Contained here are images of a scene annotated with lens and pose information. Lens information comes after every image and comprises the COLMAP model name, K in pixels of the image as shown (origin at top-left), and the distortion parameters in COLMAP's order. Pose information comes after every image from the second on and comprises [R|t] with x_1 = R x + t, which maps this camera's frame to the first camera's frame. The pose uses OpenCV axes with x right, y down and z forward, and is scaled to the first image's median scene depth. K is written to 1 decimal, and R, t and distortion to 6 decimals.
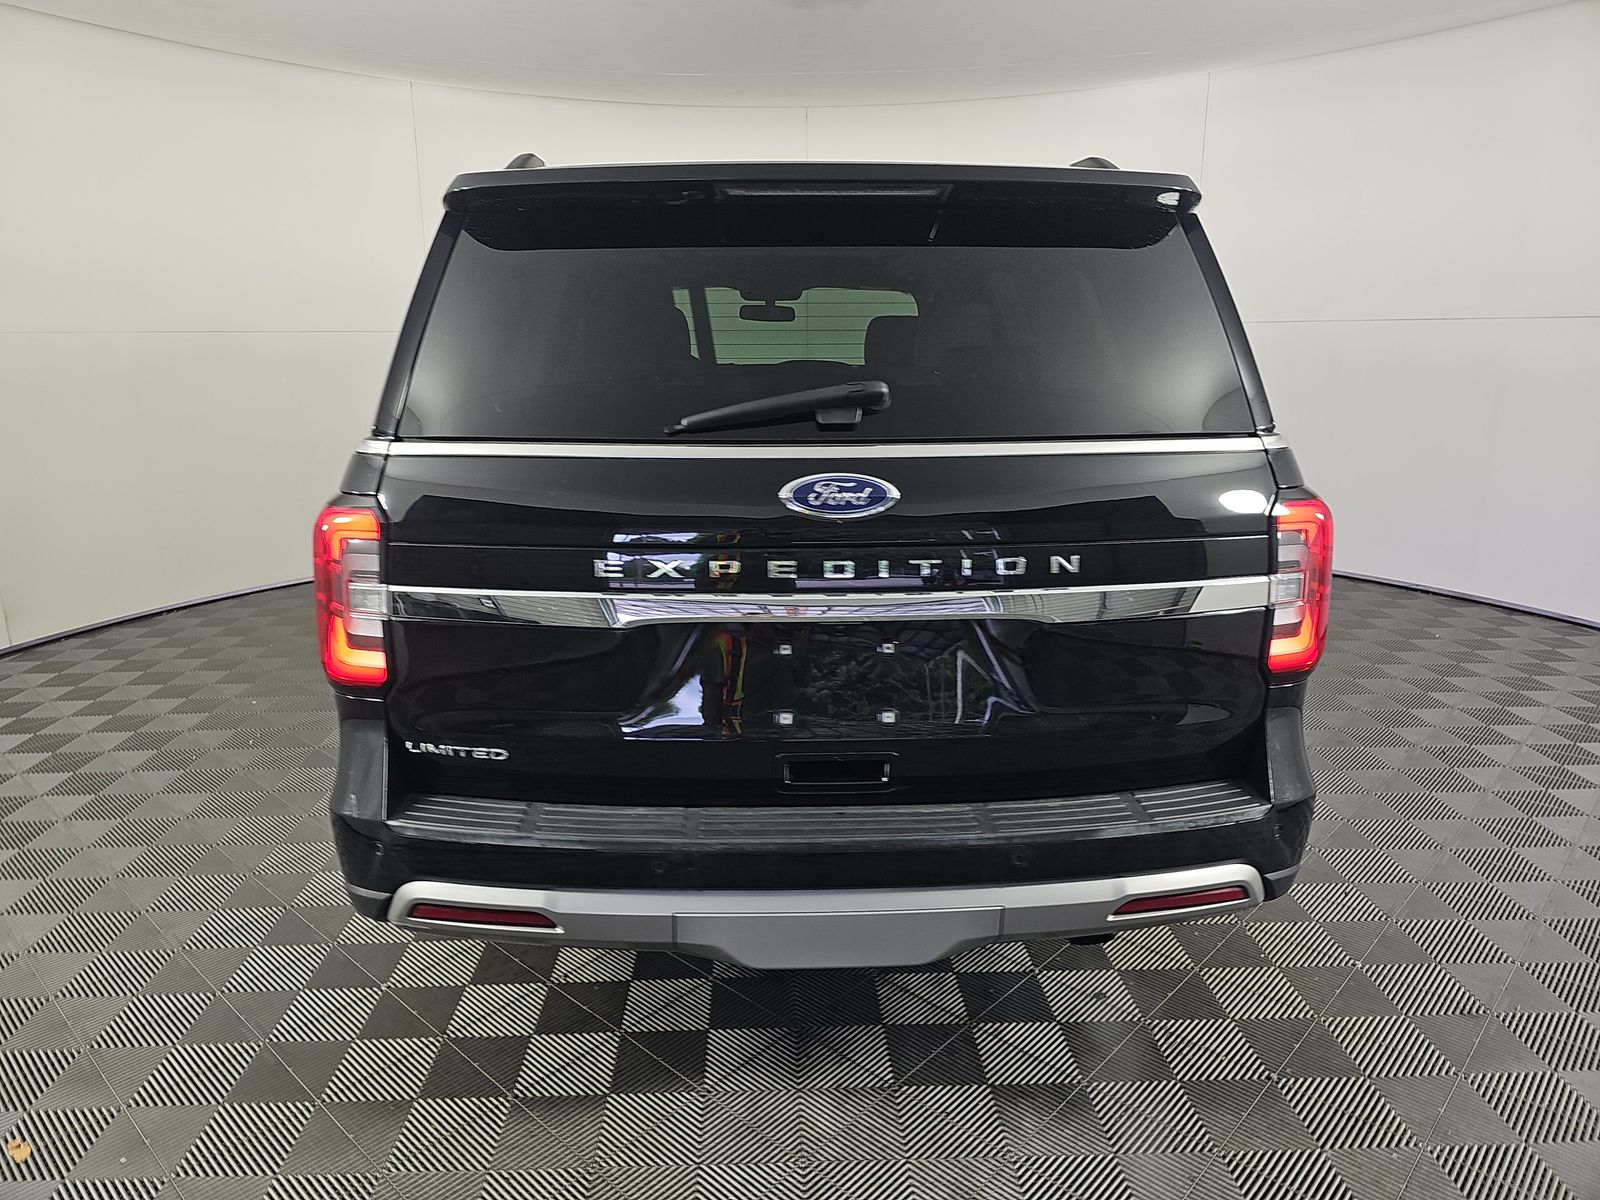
lens RADIAL K [[1045.4, 0, 800.0], [0, 1045.4, 600.0], [0, 0, 1]] dist [0.050699, -0.000795]
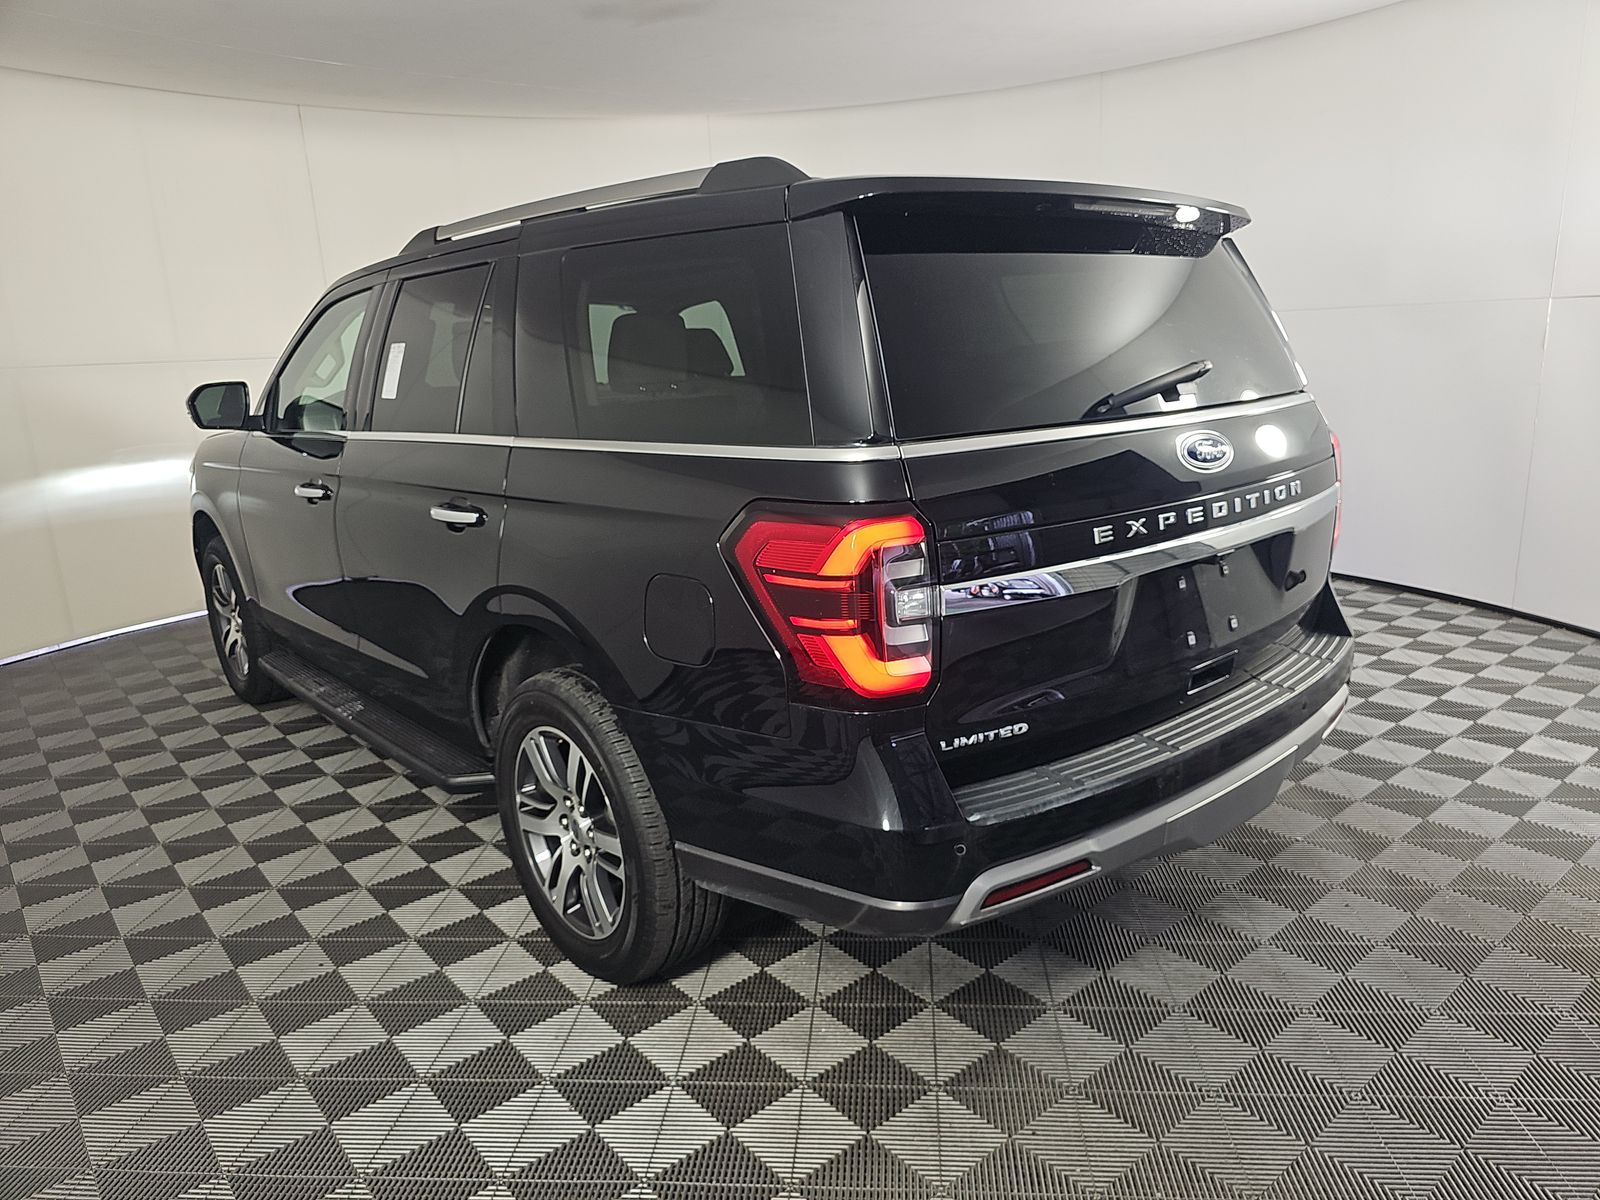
lens RADIAL K [[1045.4, 0, 800.0], [0, 1045.4, 600.0], [0, 0, 1]] dist [0.050699, -0.000795]
pose [[0.790884, -0.177856, 0.585551, -1.067681], [0.190977, 0.980781, 0.039958, -0.065443], [-0.581404, 0.080225, 0.809650, 0.266429]]
